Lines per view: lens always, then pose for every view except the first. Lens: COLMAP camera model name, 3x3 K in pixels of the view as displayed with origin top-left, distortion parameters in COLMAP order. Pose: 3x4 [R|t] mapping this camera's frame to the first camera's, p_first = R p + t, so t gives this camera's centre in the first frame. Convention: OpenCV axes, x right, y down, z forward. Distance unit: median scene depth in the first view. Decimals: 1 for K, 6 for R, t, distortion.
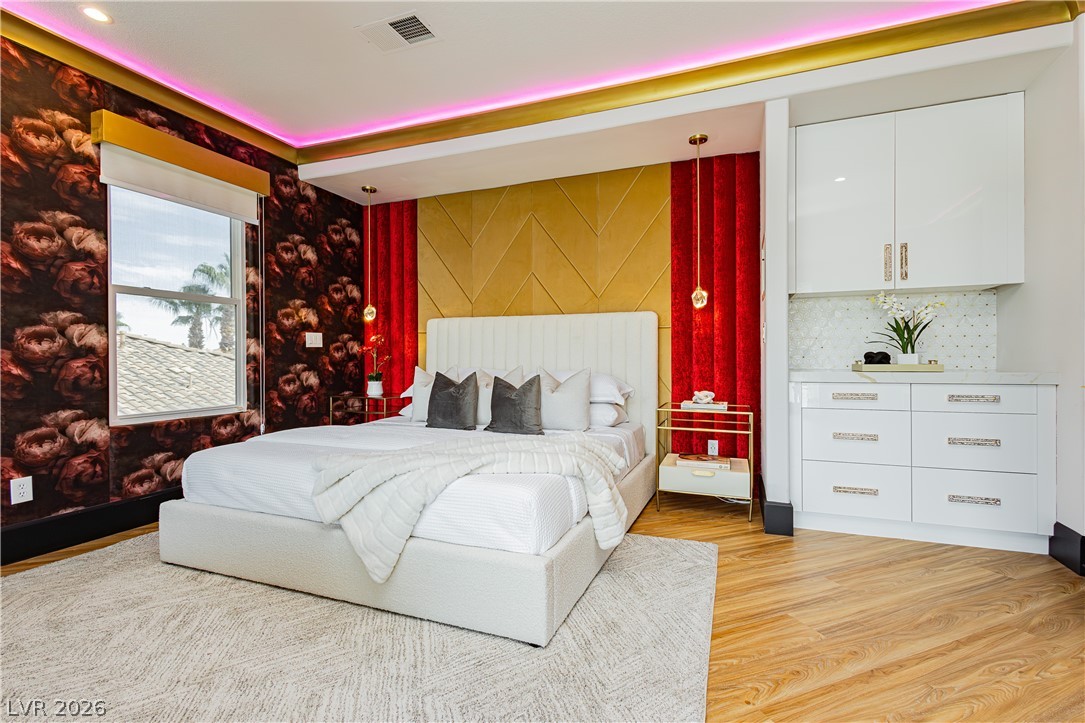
lens RADIAL K [[489.4, 0, 542.5], [0, 489.4, 361.5], [0, 0, 1]] dist [0.000654, -0.001082]
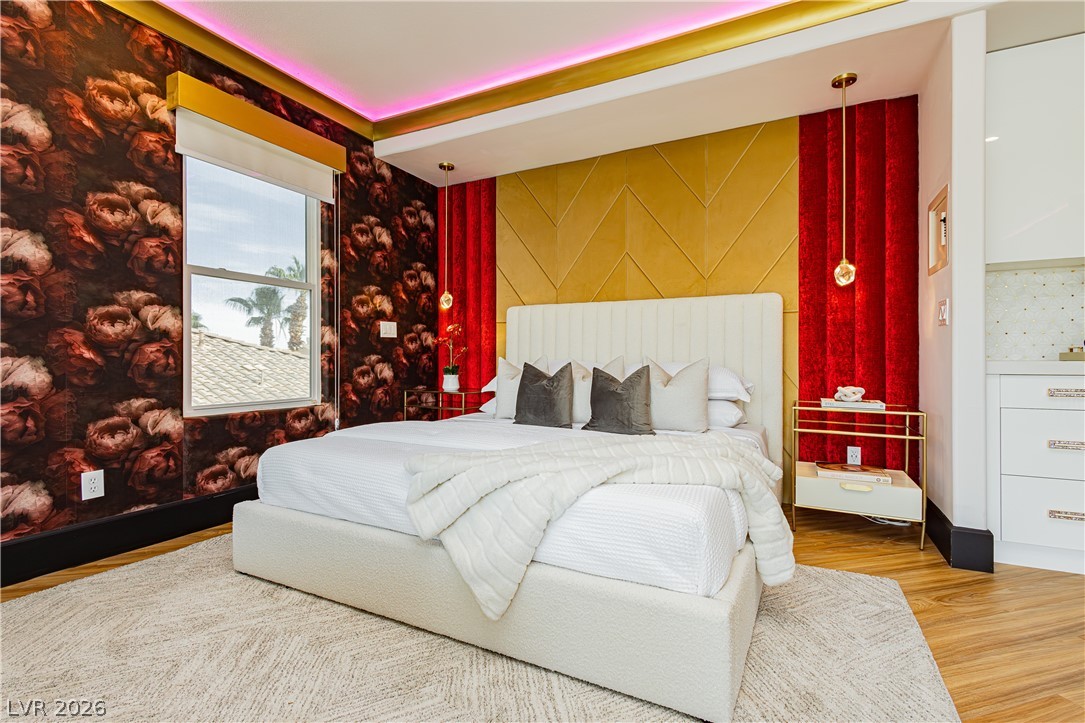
lens RADIAL K [[493.1, 0, 542.5], [0, 493.1, 361.5], [0, 0, 1]] dist [0.000111, 0.000326]
pose [[0.994454, 0.003837, -0.105106, -0.104094], [-0.004200, 0.999986, -0.003234, 0.025047], [0.105092, 0.003657, 0.994456, 0.133169]]
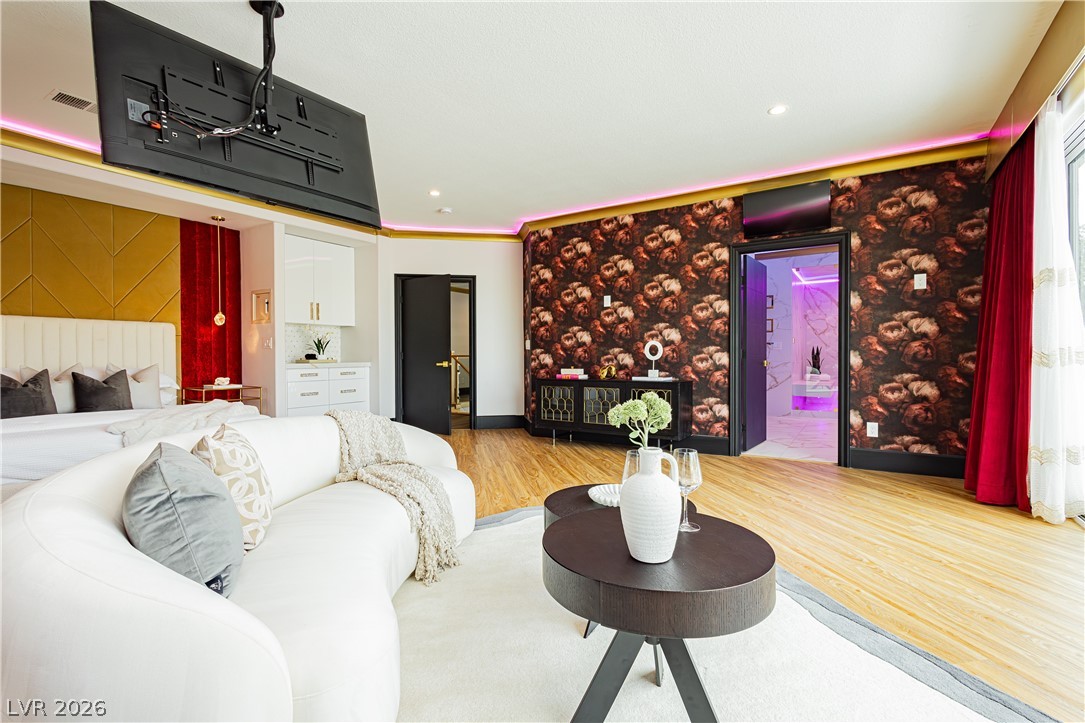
lens RADIAL K [[526.3, 0, 542.5], [0, 526.3, 361.5], [0, 0, 1]] dist [0.002389, 0.000268]
pose [[0.230996, -0.006337, 0.972934, -1.192015], [0.008338, 0.999955, 0.004533, 0.010260], [-0.972919, 0.007065, 0.231039, -0.449810]]
